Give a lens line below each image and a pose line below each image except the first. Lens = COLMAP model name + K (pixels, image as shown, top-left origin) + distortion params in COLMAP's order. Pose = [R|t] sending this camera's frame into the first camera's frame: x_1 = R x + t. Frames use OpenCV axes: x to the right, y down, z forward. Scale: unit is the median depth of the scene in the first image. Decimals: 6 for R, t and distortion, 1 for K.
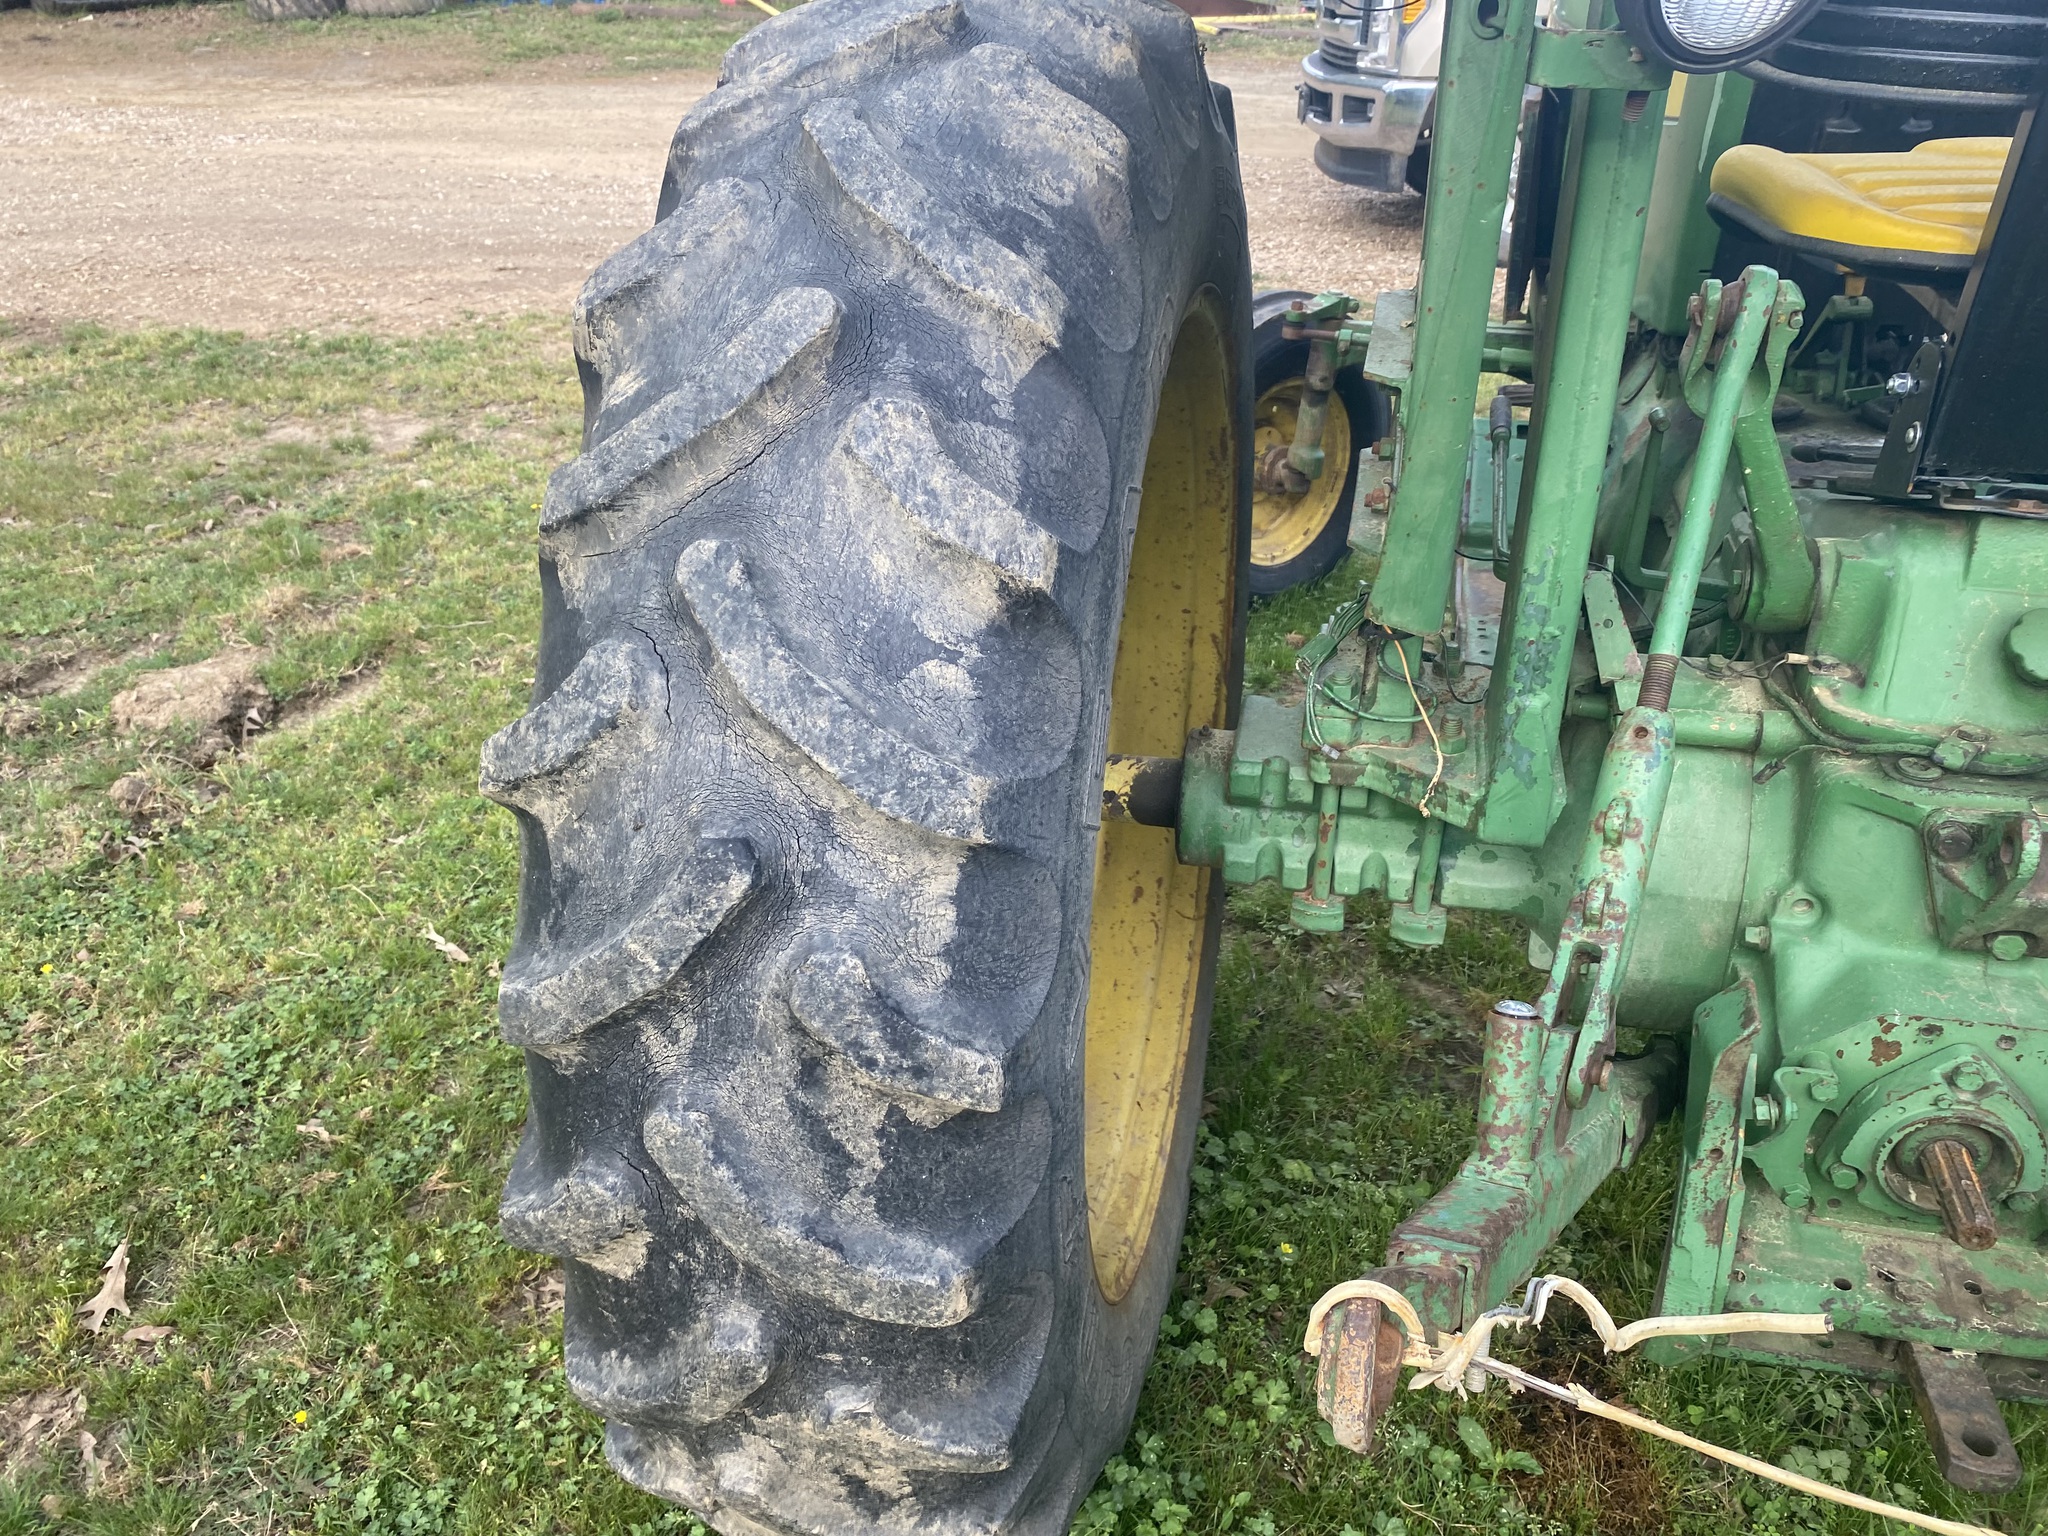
lens RADIAL K [[1516.2, 0, 1136.5], [0, 1516.2, 775.0], [0, 0, 1]] dist [0.120751, -0.241037]
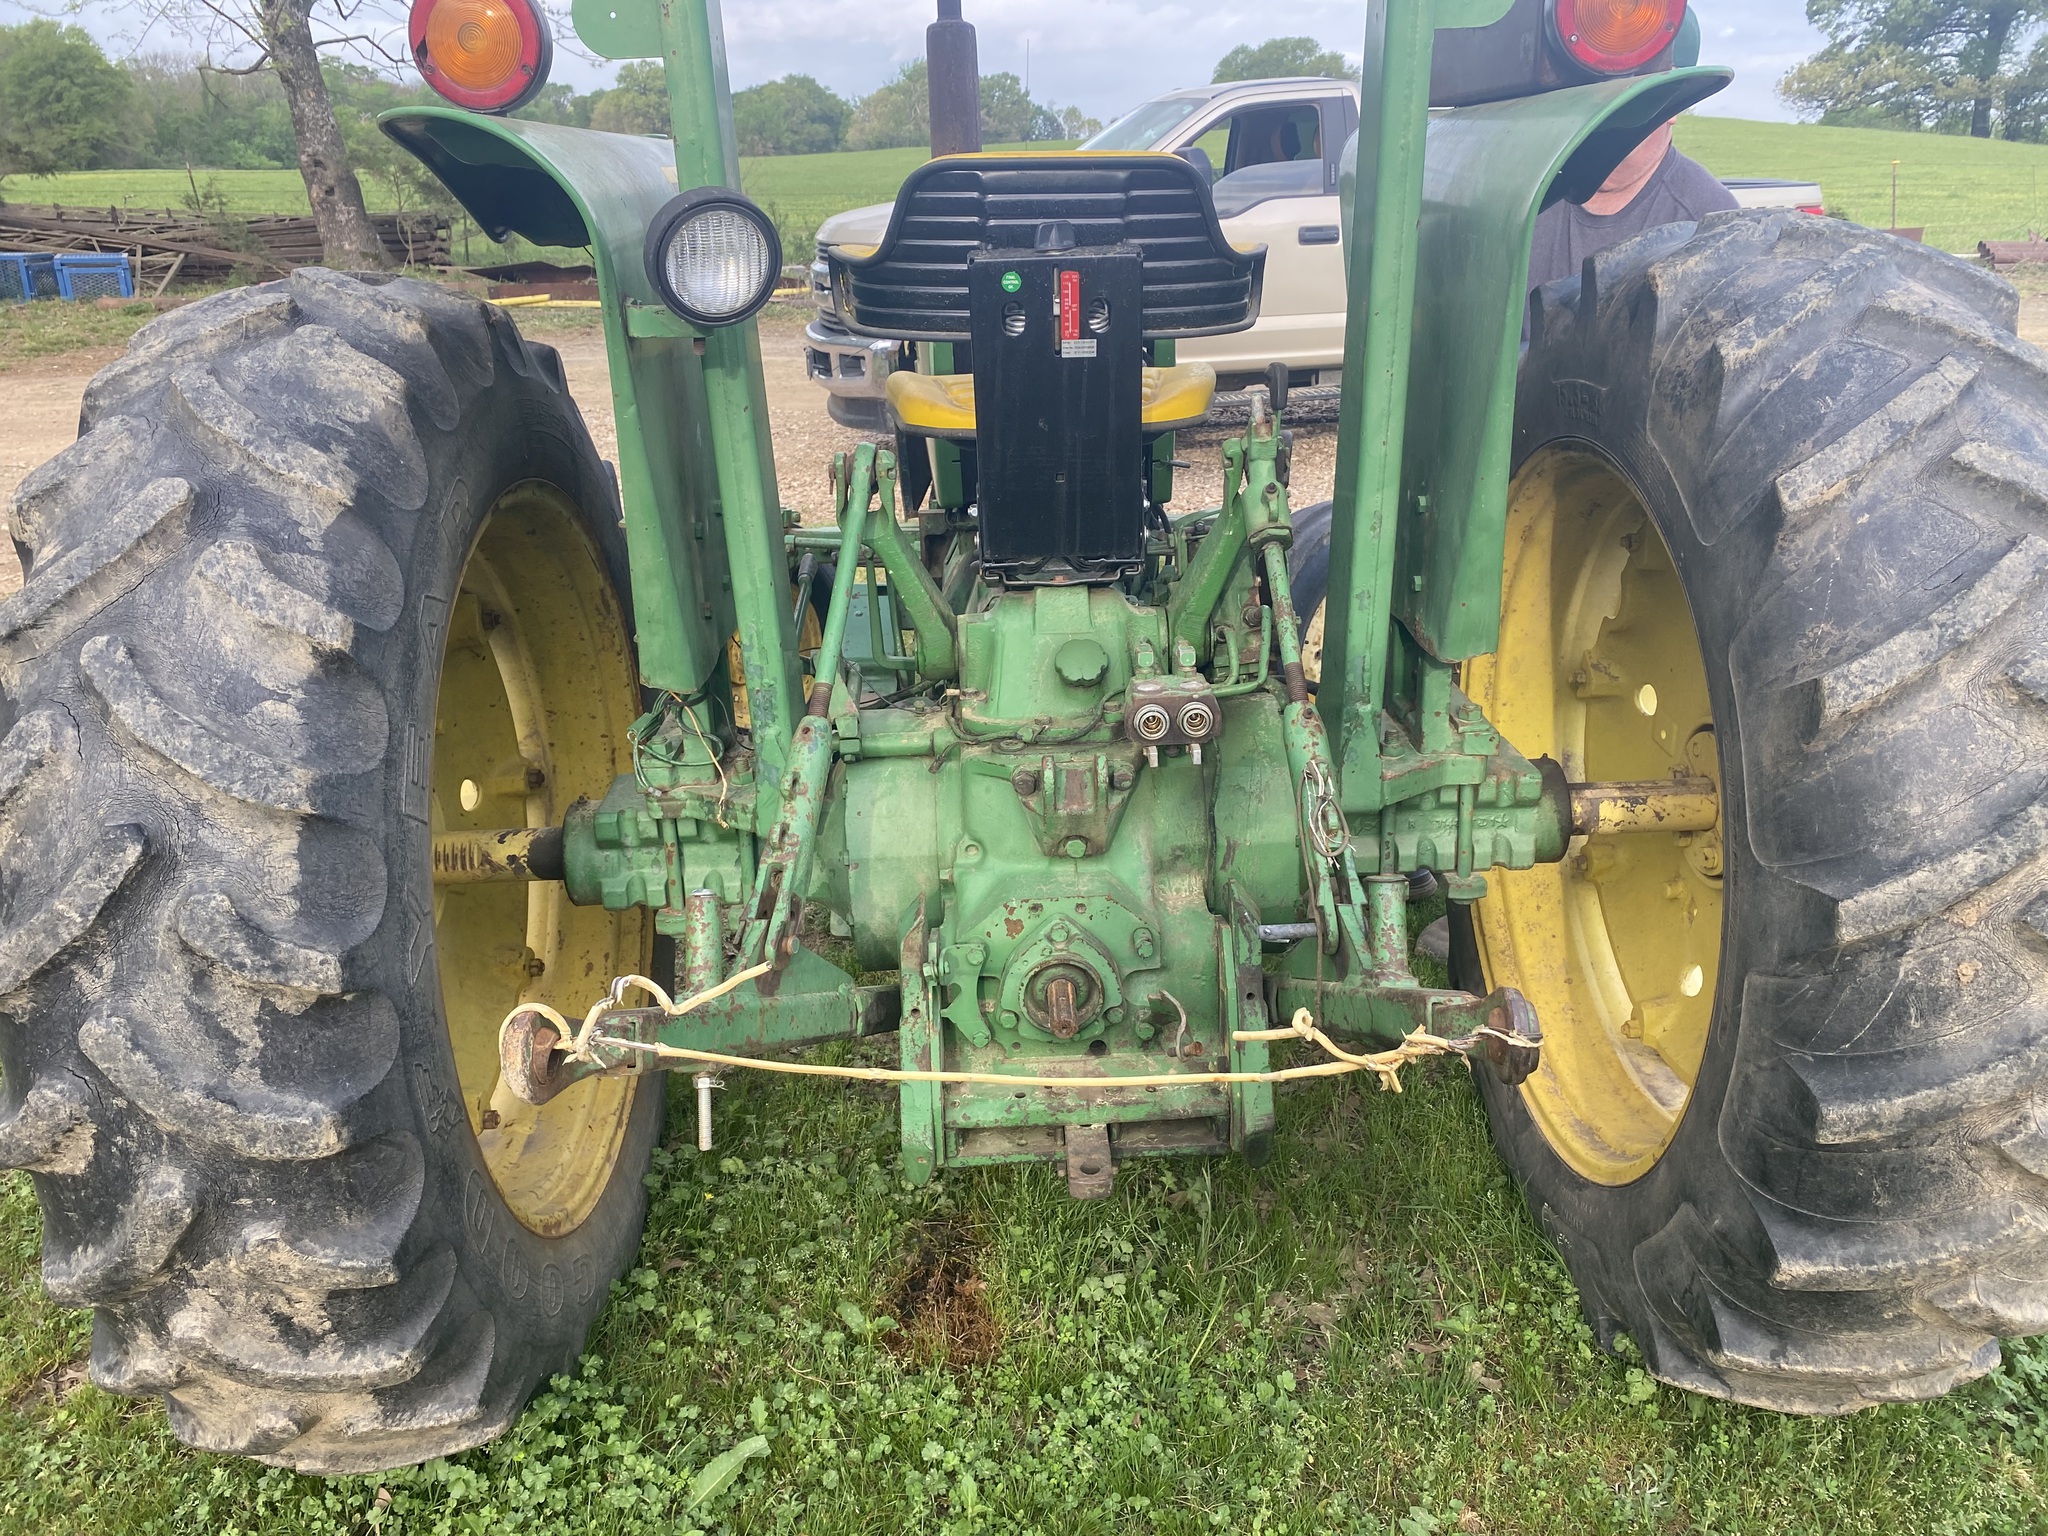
lens RADIAL K [[1408.2, 0, 1022.6], [0, 1408.2, 754.7], [0, 0, 1]] dist [0.036543, -0.039471]
pose [[0.969578, -0.102944, 0.222085, 0.251647], [0.132528, 0.983558, -0.122680, 0.228099], [-0.205804, 0.148380, 0.967279, -0.482000]]
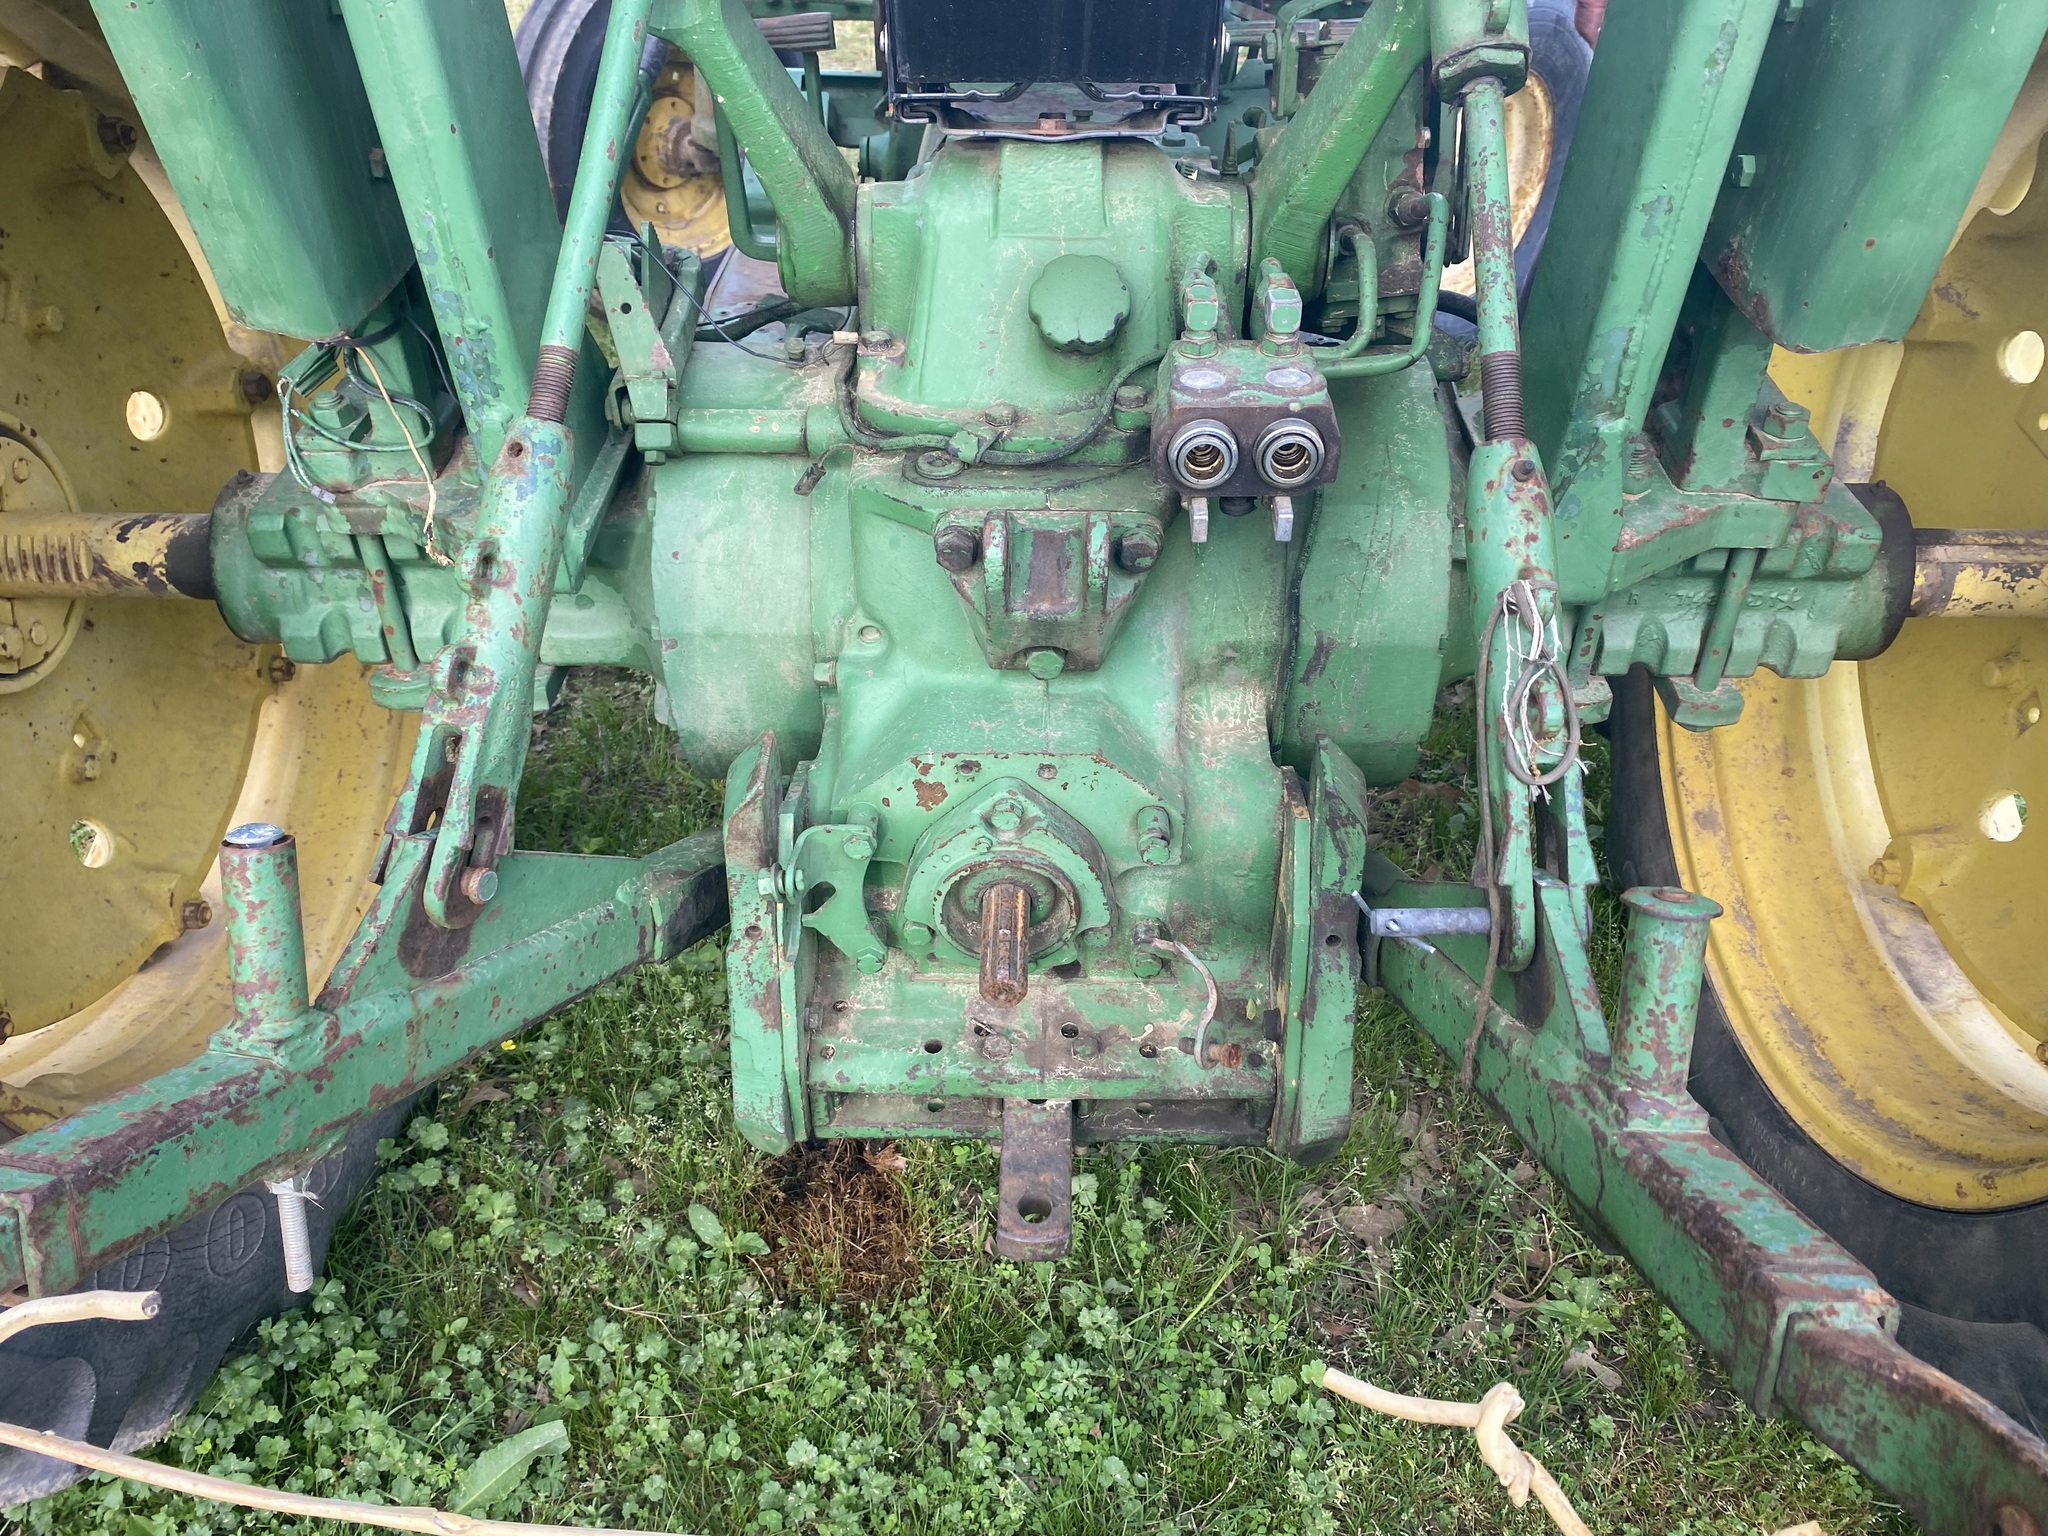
lens RADIAL K [[1565.6, 0, 987.3], [0, 1565.6, 767.4], [0, 0, 1]] dist [0.046394, -0.075624]
pose [[0.980782, -0.114319, 0.158109, 0.474705], [0.085185, 0.979949, 0.180123, 0.008152], [-0.175530, -0.163193, 0.970854, 0.163082]]
